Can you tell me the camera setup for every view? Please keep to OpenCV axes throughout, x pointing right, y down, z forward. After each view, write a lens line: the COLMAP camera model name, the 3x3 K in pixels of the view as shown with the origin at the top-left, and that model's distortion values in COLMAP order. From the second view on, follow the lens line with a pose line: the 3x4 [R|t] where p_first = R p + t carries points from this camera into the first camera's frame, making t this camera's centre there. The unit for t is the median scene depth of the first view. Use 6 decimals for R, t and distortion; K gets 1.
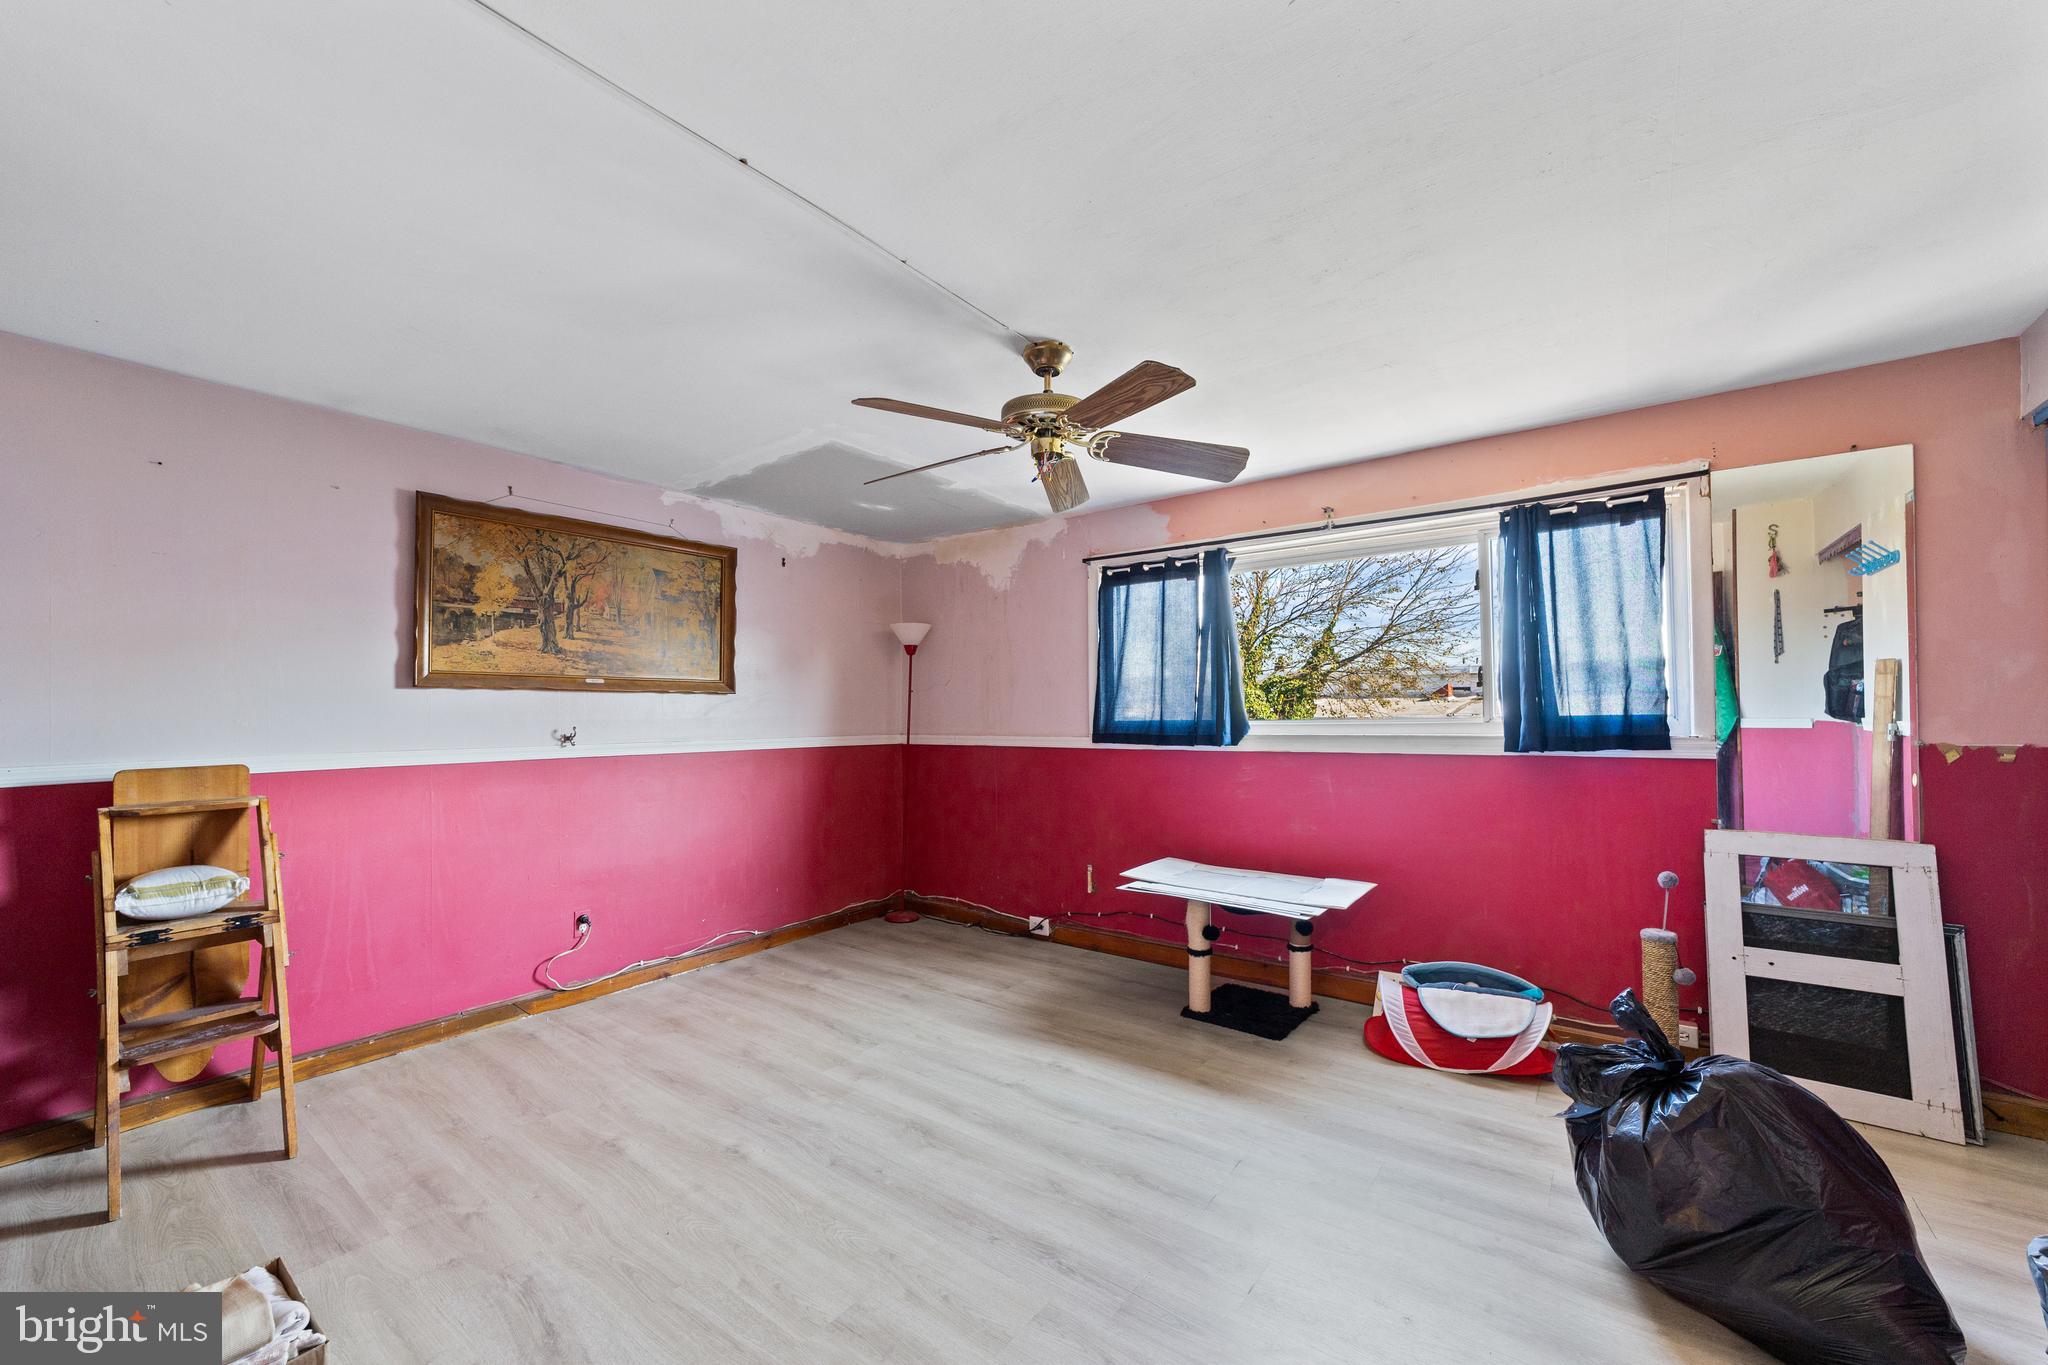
lens RADIAL K [[792.7, 0, 1028.1], [0, 792.7, 693.4], [0, 0, 1]] dist [0.000360, 0.000135]
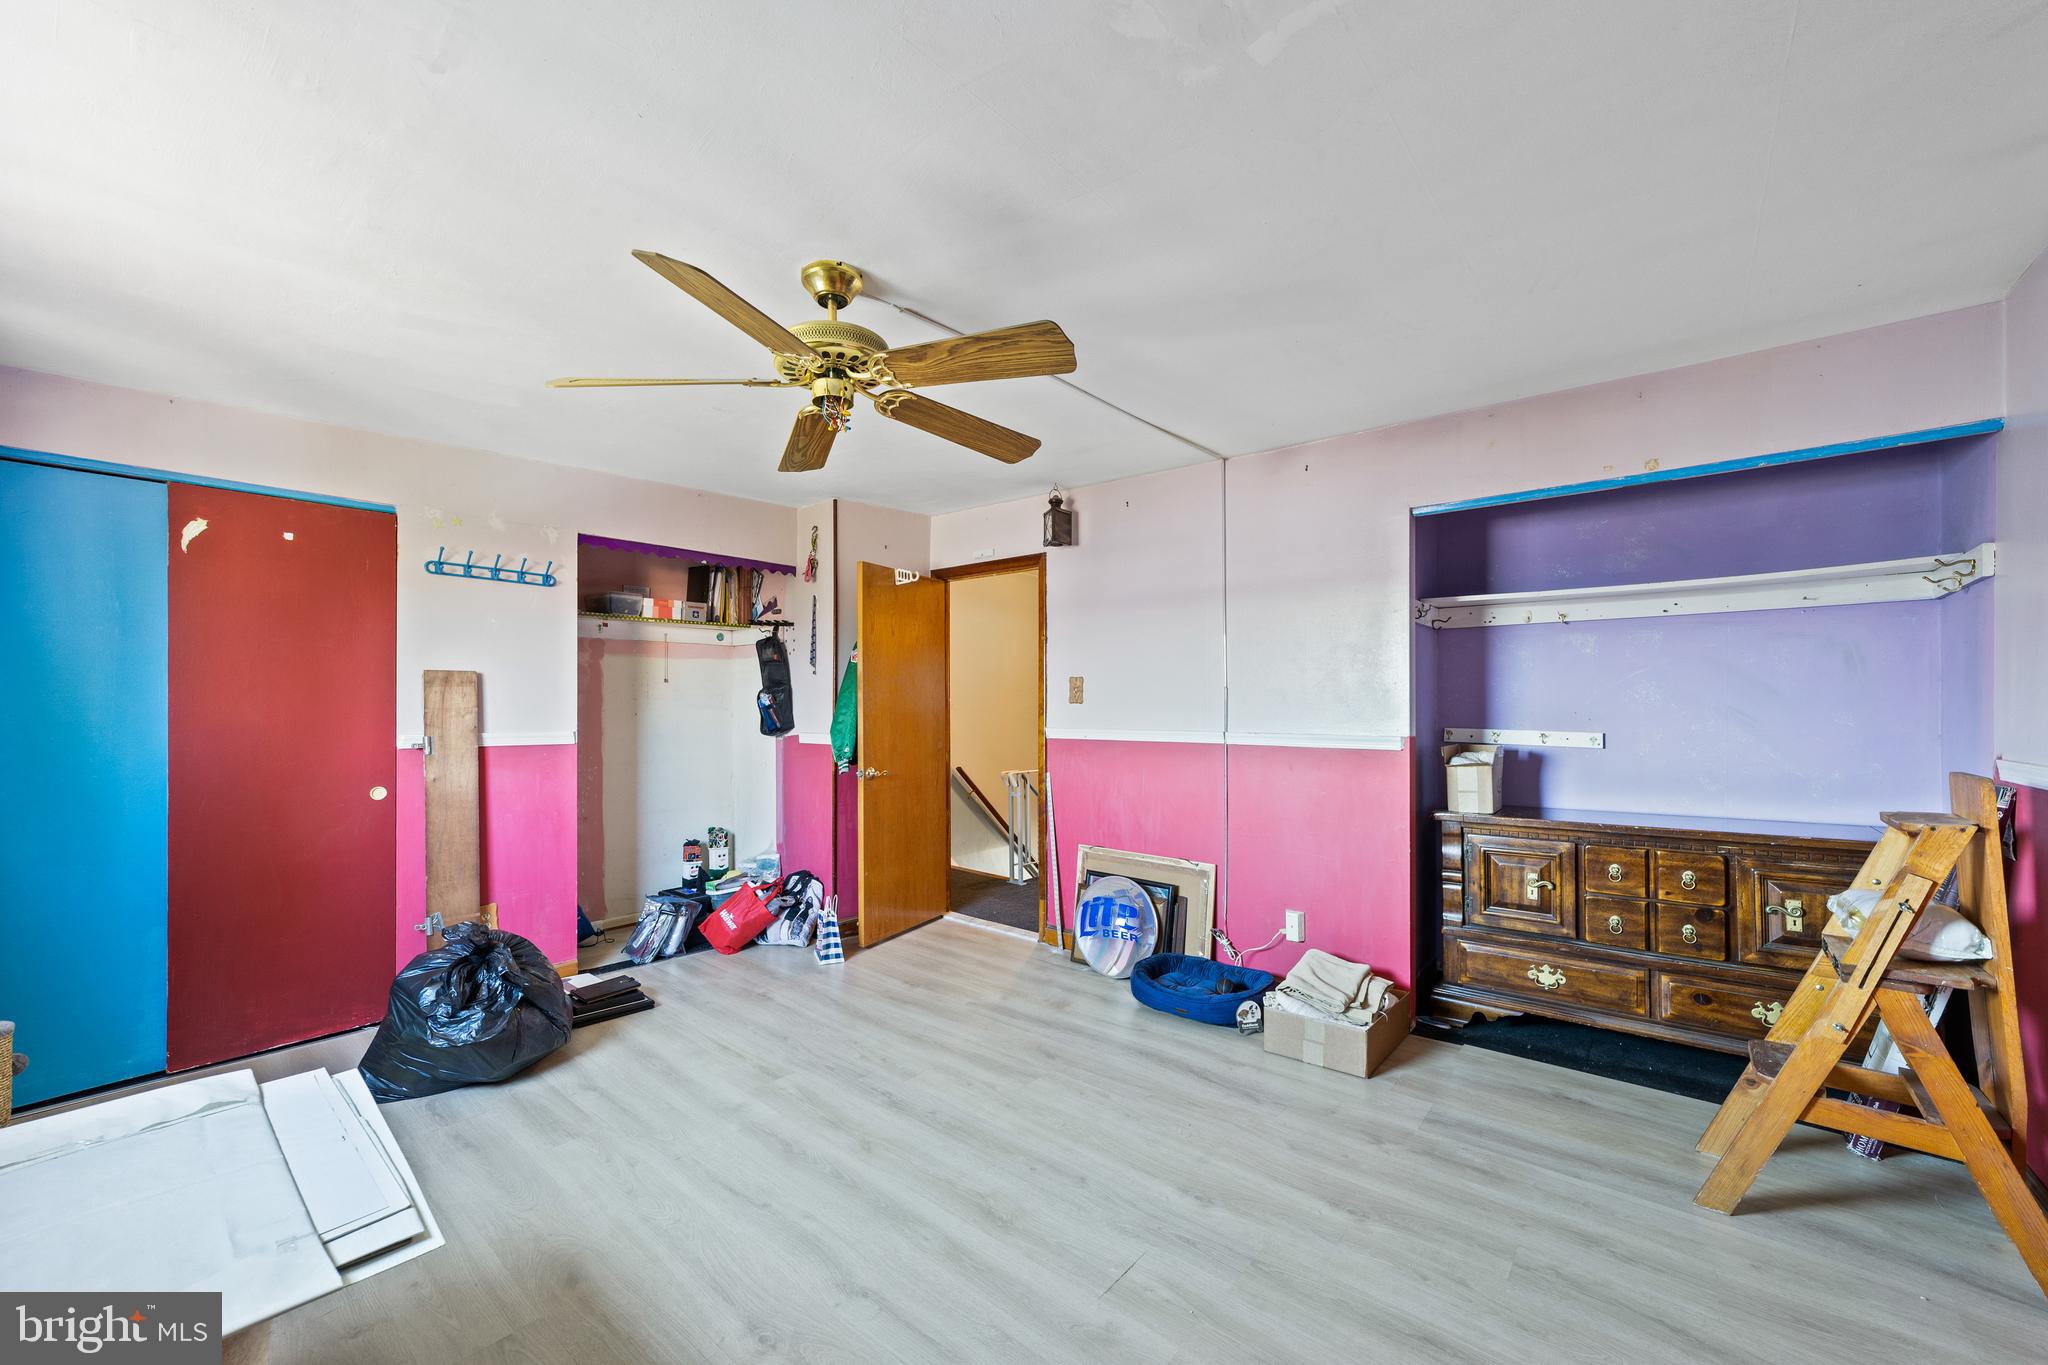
lens RADIAL K [[792.7, 0, 1020.2], [0, 792.7, 695.5], [0, 0, 1]] dist [0.000360, 0.000135]
pose [[-0.998420, 0.014033, 0.054402, -0.237913], [0.012153, 0.999323, -0.034735, 0.040909], [-0.054853, -0.034019, -0.997915, 2.046416]]
